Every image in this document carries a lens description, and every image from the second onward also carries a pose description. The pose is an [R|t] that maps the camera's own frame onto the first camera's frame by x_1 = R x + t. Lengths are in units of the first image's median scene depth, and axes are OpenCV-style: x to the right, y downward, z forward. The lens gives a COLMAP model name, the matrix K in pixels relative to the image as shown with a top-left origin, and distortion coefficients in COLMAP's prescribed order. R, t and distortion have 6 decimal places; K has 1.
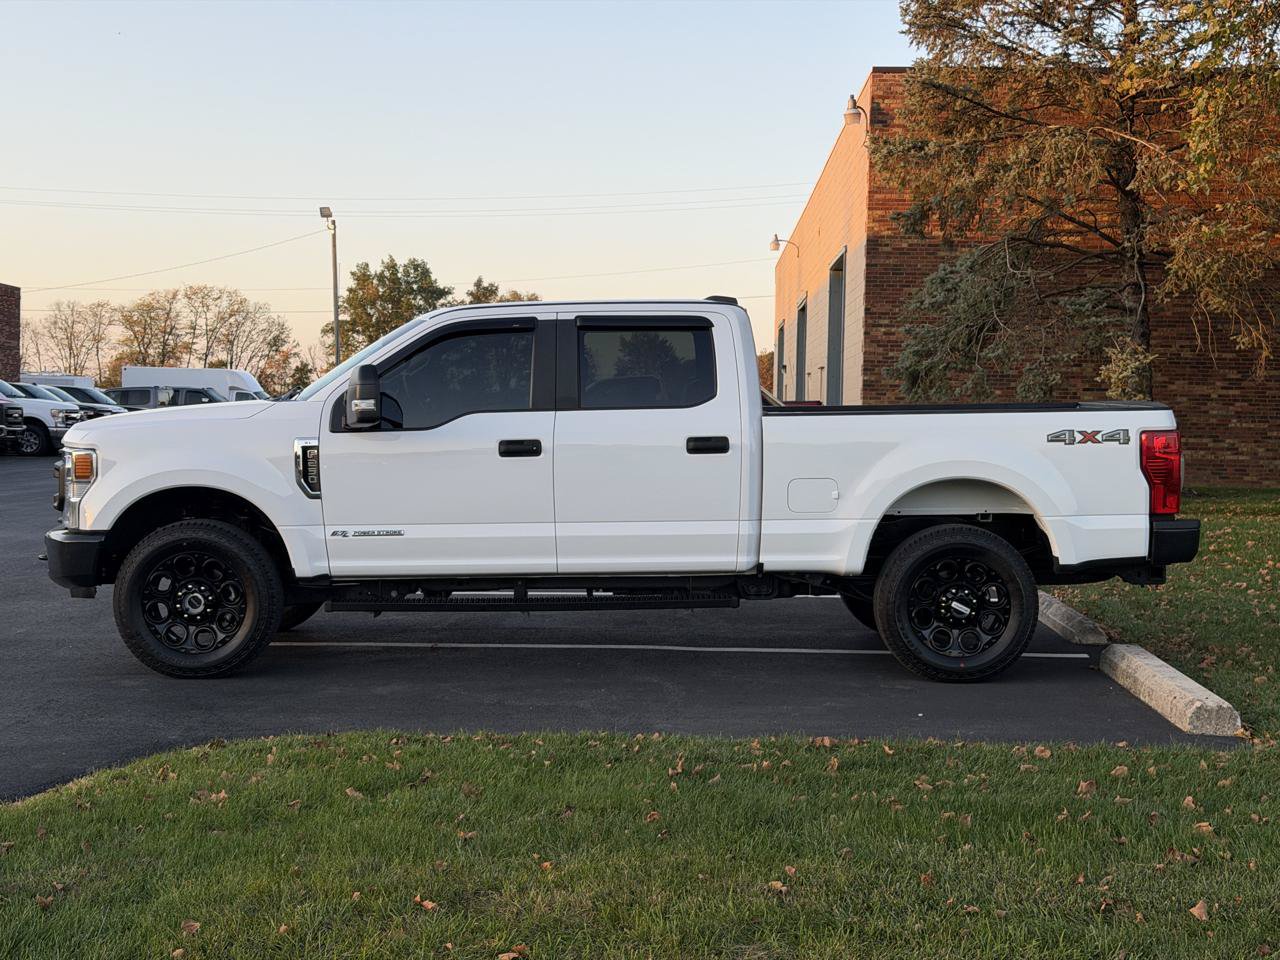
lens RADIAL K [[1788.1, 0, 634.5], [0, 1788.1, 488.5], [0, 0, 1]] dist [0.191094, -0.401911]
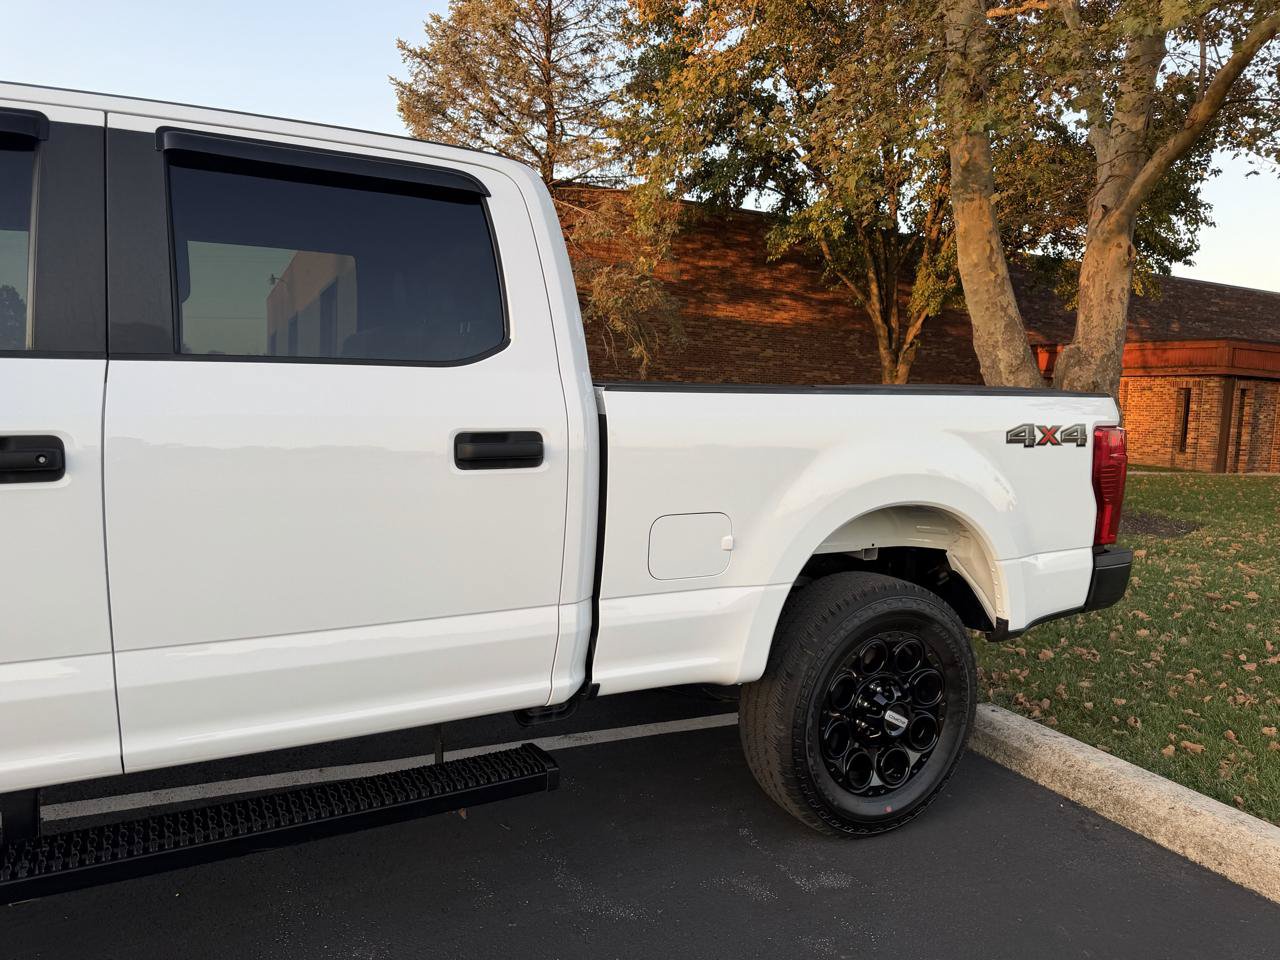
lens RADIAL K [[904.5, 0, 632.6], [0, 904.5, 483.1], [0, 0, 1]] dist [0.042896, -0.046086]
pose [[0.889615, -0.018830, 0.456324, -0.033943], [-0.006614, 0.998514, 0.054096, -0.028171], [-0.456664, -0.051143, 0.888168, 0.773817]]
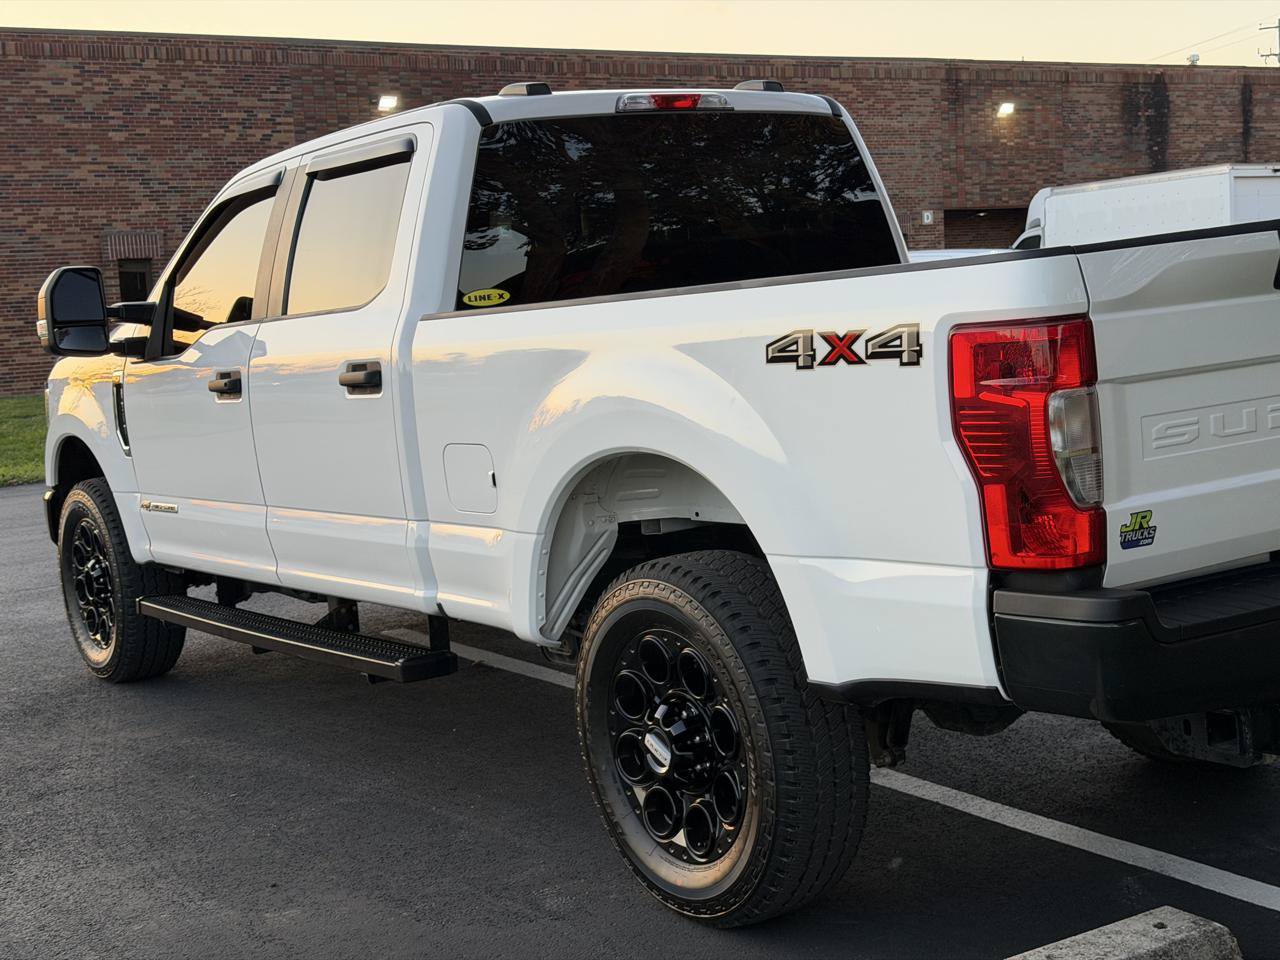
lens RADIAL K [[1788.1, 0, 634.5], [0, 1788.1, 488.5], [0, 0, 1]] dist [0.191094, -0.401911]
pose [[0.556786, 0.043719, -0.829504, 0.532291], [0.030781, 0.996842, 0.073200, -0.027955], [0.830085, -0.066290, 0.553682, 0.760157]]
